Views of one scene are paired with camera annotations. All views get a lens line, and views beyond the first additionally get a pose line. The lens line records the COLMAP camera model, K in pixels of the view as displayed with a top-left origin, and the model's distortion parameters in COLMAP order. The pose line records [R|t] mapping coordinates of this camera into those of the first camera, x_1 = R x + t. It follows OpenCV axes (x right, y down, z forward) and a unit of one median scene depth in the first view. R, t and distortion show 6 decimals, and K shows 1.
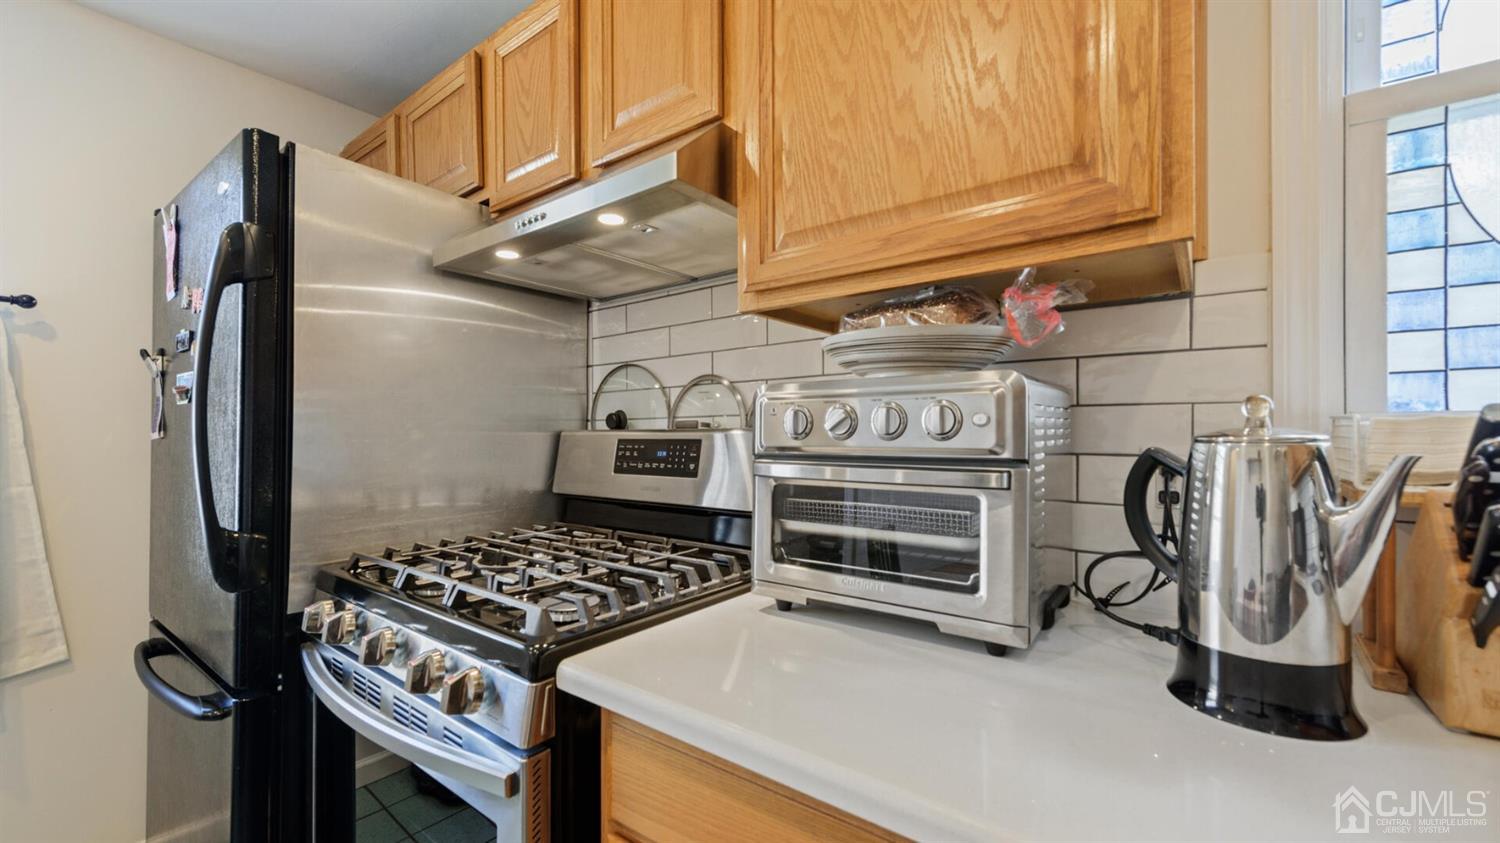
lens RADIAL K [[594.6, 0, 750.7], [0, 594.6, 430.7], [0, 0, 1]] dist [0.012580, -0.001470]
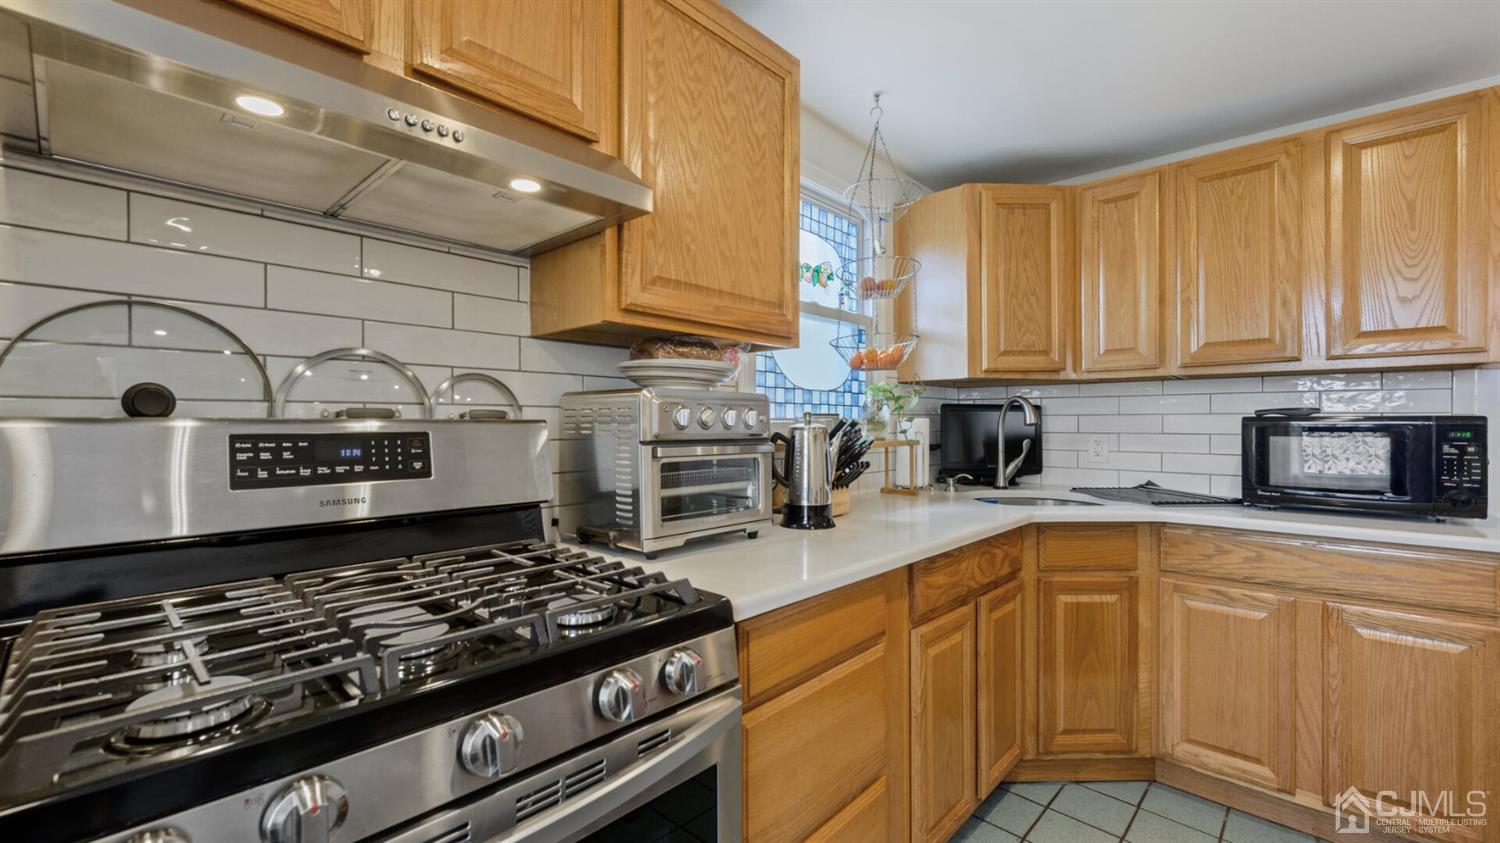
lens RADIAL K [[617.7, 0, 751.6], [0, 617.7, 421.4], [0, 0, 1]] dist [-0.003400, -0.000288]
pose [[0.078737, 0.005066, 0.996883, -1.010341], [-0.010226, 0.999939, -0.004274, -0.001466], [-0.996843, -0.009857, 0.078784, 0.526273]]
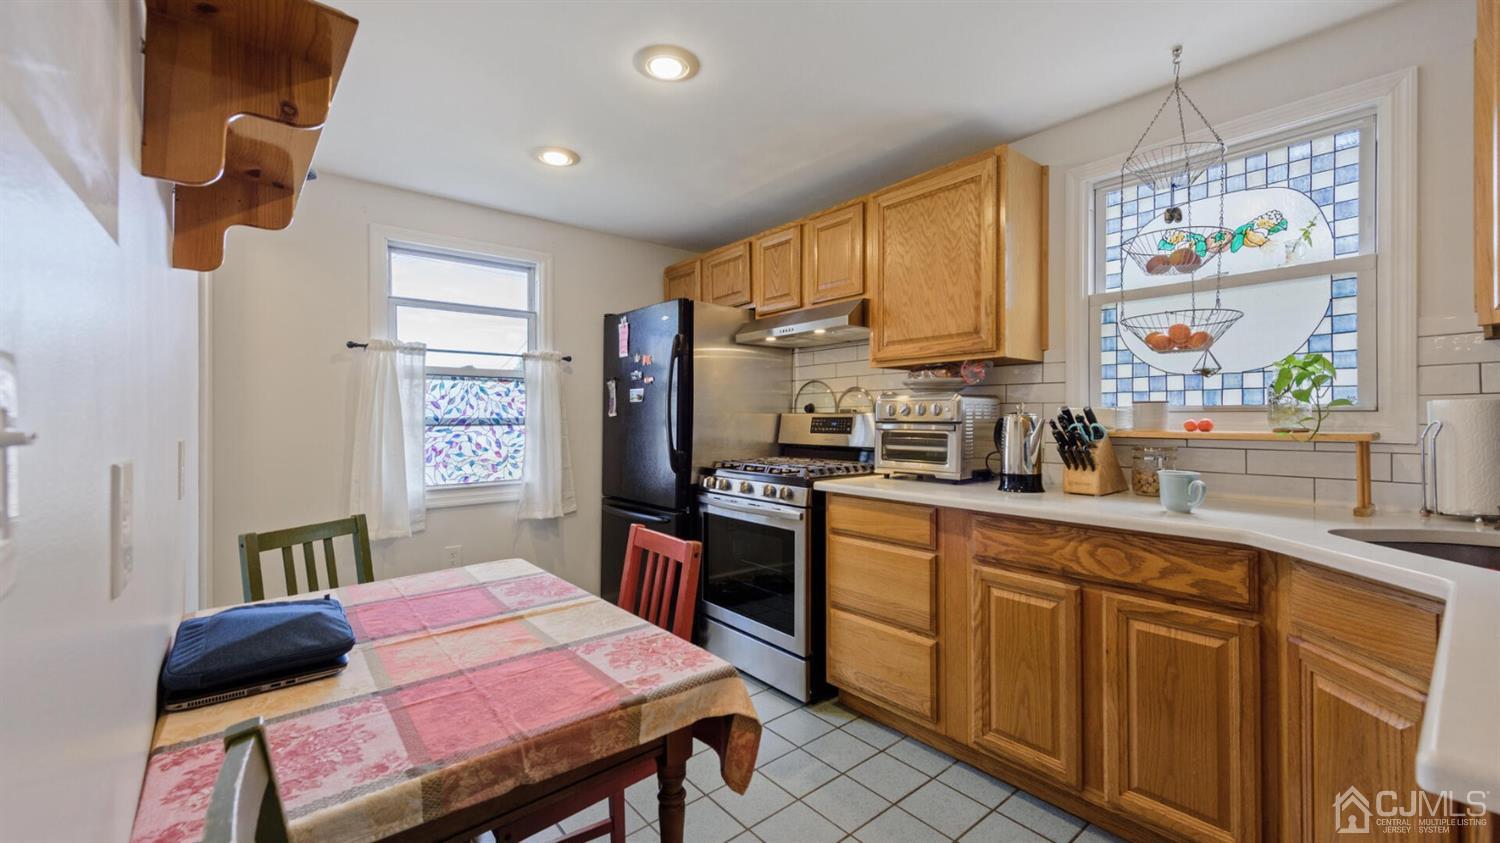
lens RADIAL K [[594.6, 0, 748.0], [0, 594.6, 421.6], [0, 0, 1]] dist [0.012580, -0.001470]
pose [[0.975835, 0.006257, -0.218420, 0.024601], [-0.004187, 0.999942, 0.009936, 0.011948], [0.218470, -0.008781, 0.975804, -1.429468]]
